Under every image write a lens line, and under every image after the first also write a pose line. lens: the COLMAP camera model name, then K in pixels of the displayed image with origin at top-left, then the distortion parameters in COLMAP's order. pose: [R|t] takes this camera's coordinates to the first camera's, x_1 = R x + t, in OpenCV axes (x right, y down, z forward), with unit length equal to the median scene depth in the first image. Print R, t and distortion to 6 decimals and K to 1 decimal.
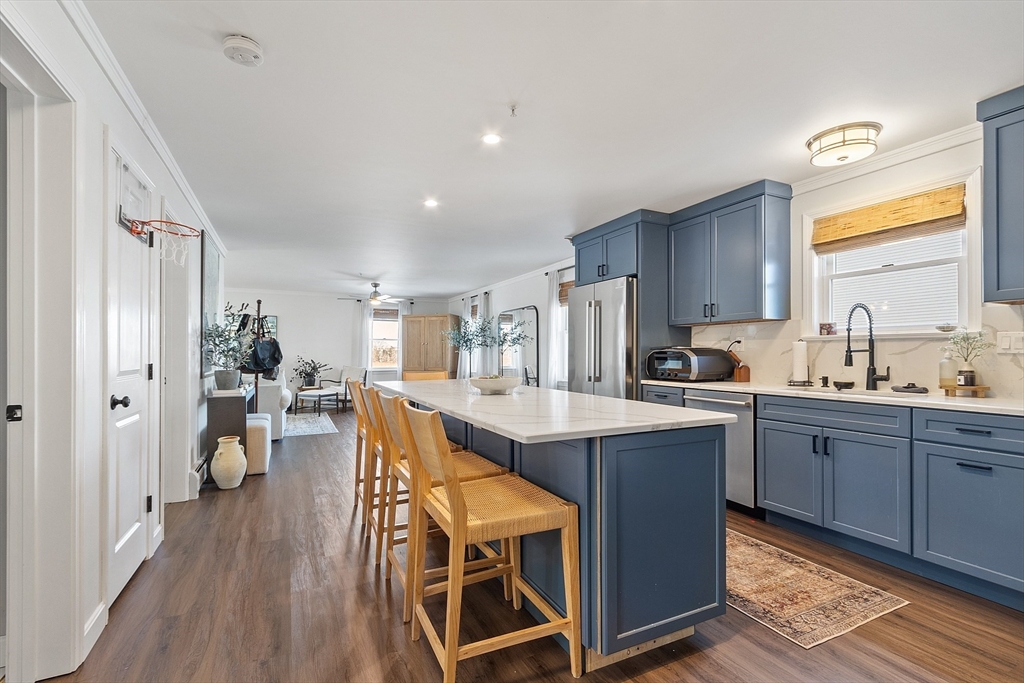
lens RADIAL K [[454.7, 0, 511.1], [0, 454.7, 353.1], [0, 0, 1]] dist [0.000338, -0.000211]
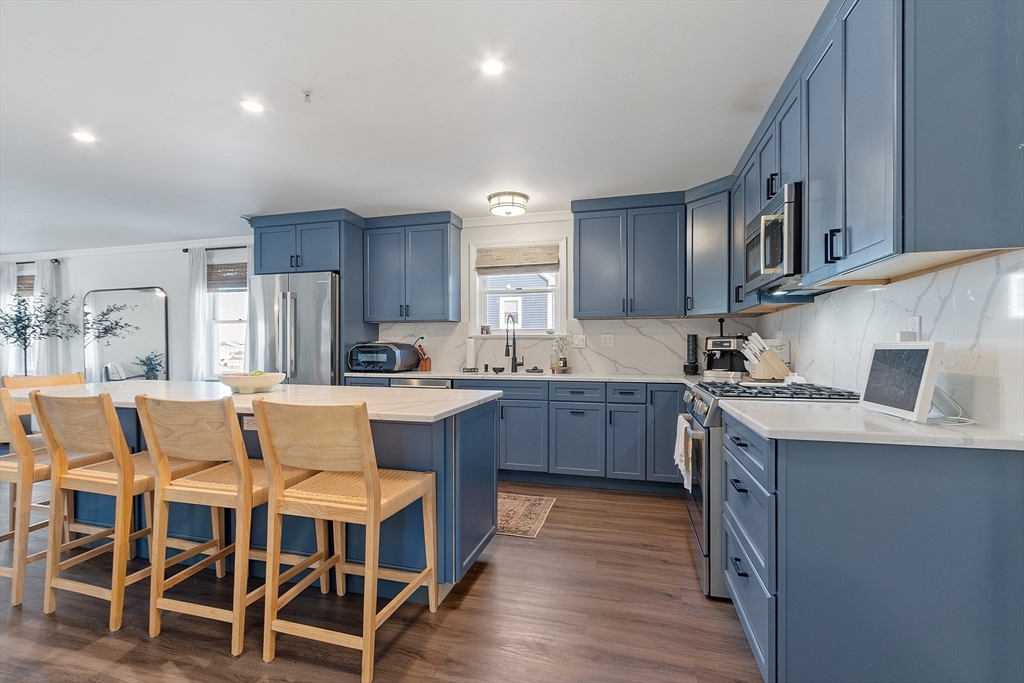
lens RADIAL K [[466.9, 0, 509.5], [0, 466.9, 353.4], [0, 0, 1]] dist [0.000099, 0.000018]
pose [[0.654207, -0.008511, 0.756267, -0.331821], [-0.001296, 0.999923, 0.012374, 0.000579], [-0.756314, -0.009075, 0.654146, 0.015445]]
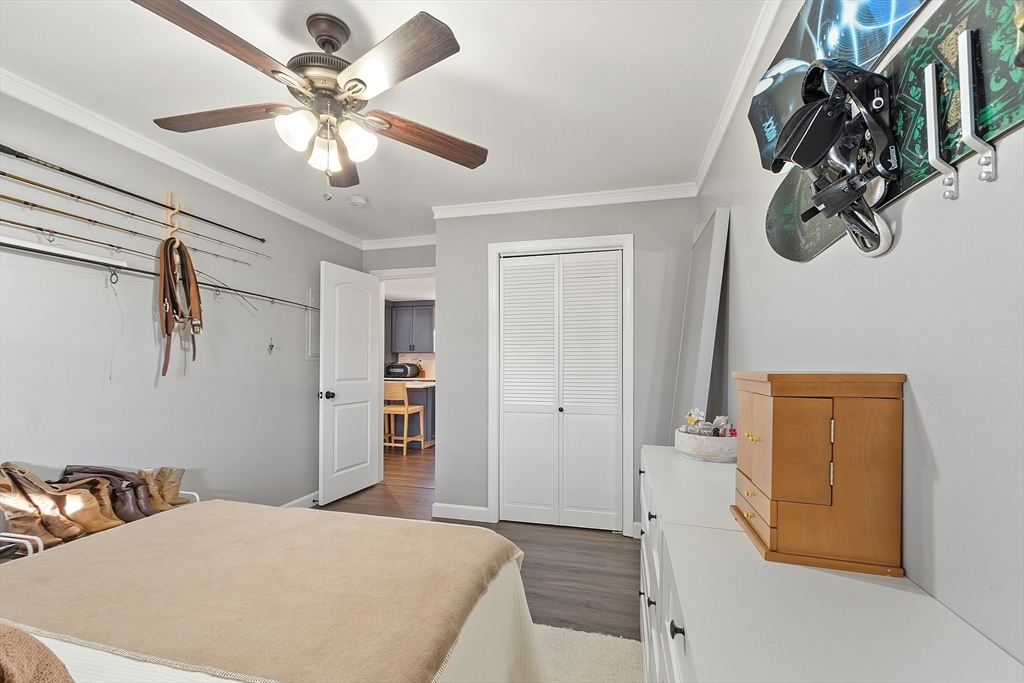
lens RADIAL K [[454.7, 0, 511.1], [0, 454.7, 353.1], [0, 0, 1]] dist [0.000338, -0.000211]
pose [[0.646366, 0.018612, 0.762801, -1.192882], [-0.003751, 0.999768, -0.021216, -0.018912], [-0.763019, 0.010852, 0.646285, -1.072765]]
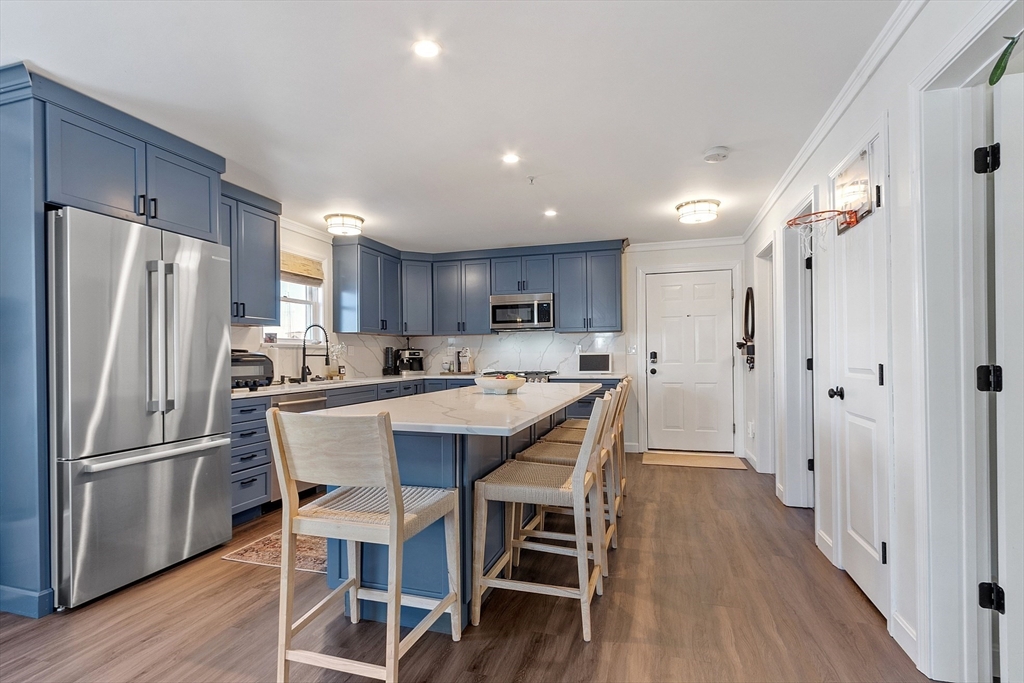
lens RADIAL K [[454.7, 0, 511.1], [0, 454.7, 353.1], [0, 0, 1]] dist [0.000338, -0.000211]
pose [[-0.713682, 0.011061, 0.700383, -0.643923], [0.010182, 0.999933, -0.005417, 0.001979], [-0.700396, 0.003265, -0.713747, 1.426513]]
